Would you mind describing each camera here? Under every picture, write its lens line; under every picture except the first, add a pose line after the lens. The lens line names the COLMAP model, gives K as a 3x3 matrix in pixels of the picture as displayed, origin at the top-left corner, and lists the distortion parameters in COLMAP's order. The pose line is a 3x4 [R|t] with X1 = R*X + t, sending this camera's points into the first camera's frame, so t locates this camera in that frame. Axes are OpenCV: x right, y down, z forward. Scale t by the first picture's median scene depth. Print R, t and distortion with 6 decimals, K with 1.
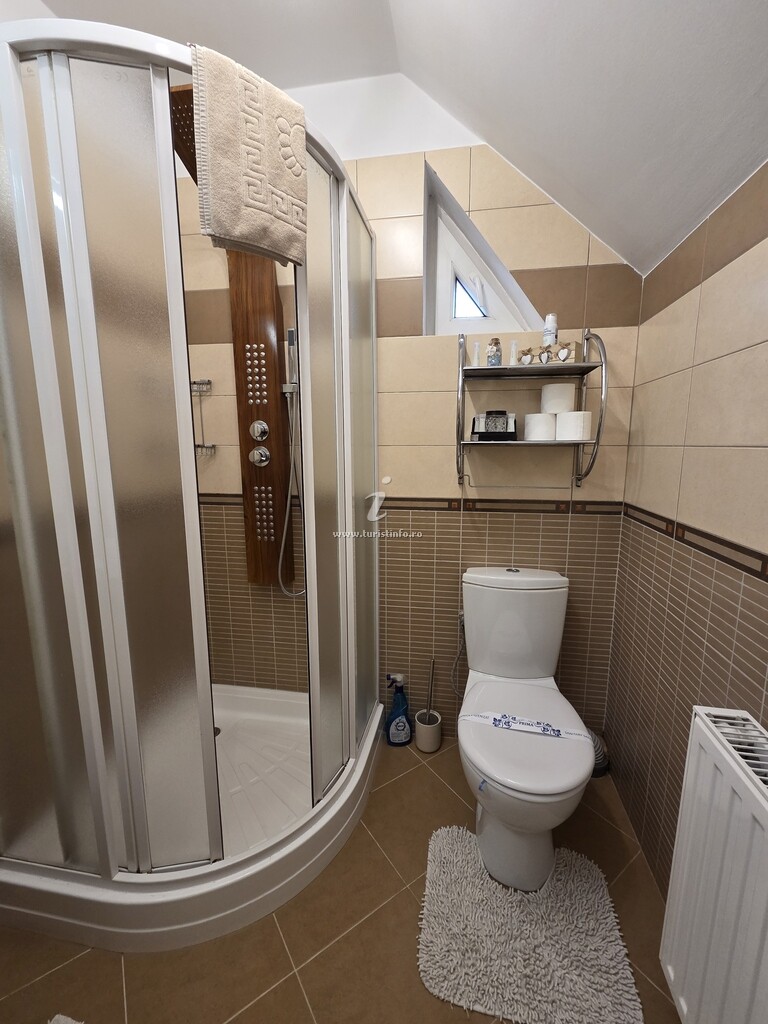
lens RADIAL K [[413.9, 0, 388.7], [0, 413.9, 513.2], [0, 0, 1]] dist [0.004697, -0.000882]
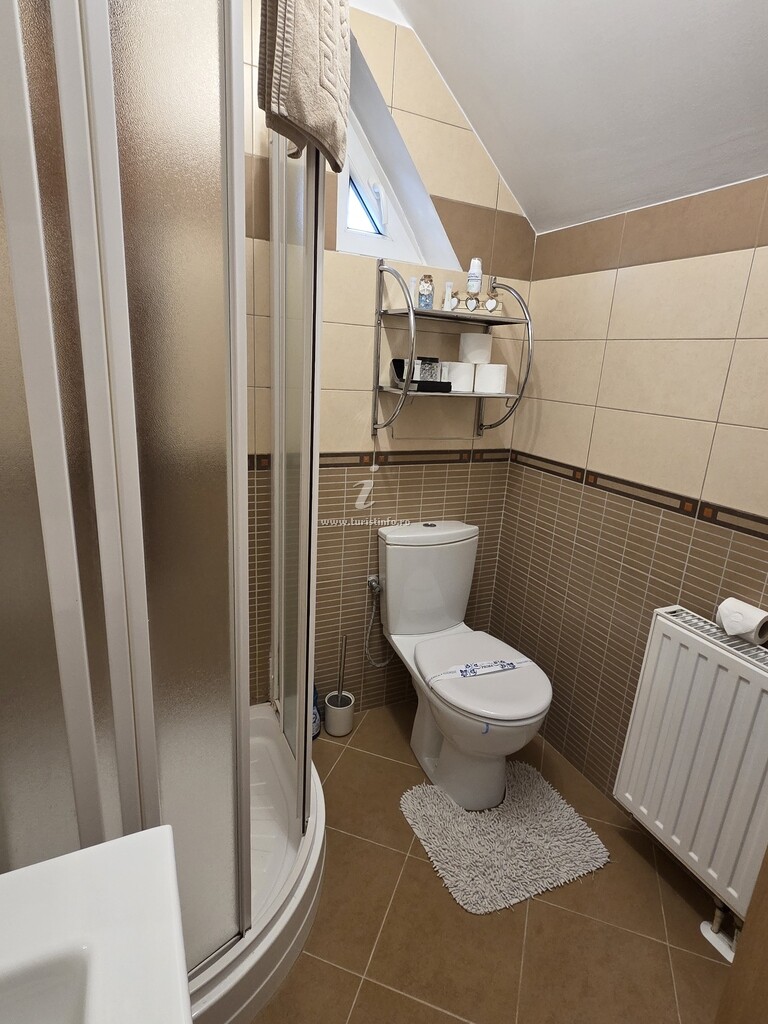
lens RADIAL K [[537.2, 0, 387.6], [0, 537.2, 511.8], [0, 0, 1]] dist [0.007596, -0.001626]
pose [[0.810218, -0.111225, 0.575479, -0.528835], [0.036284, 0.989465, 0.140154, -0.076141], [-0.585004, -0.092675, 0.805718, 0.056675]]
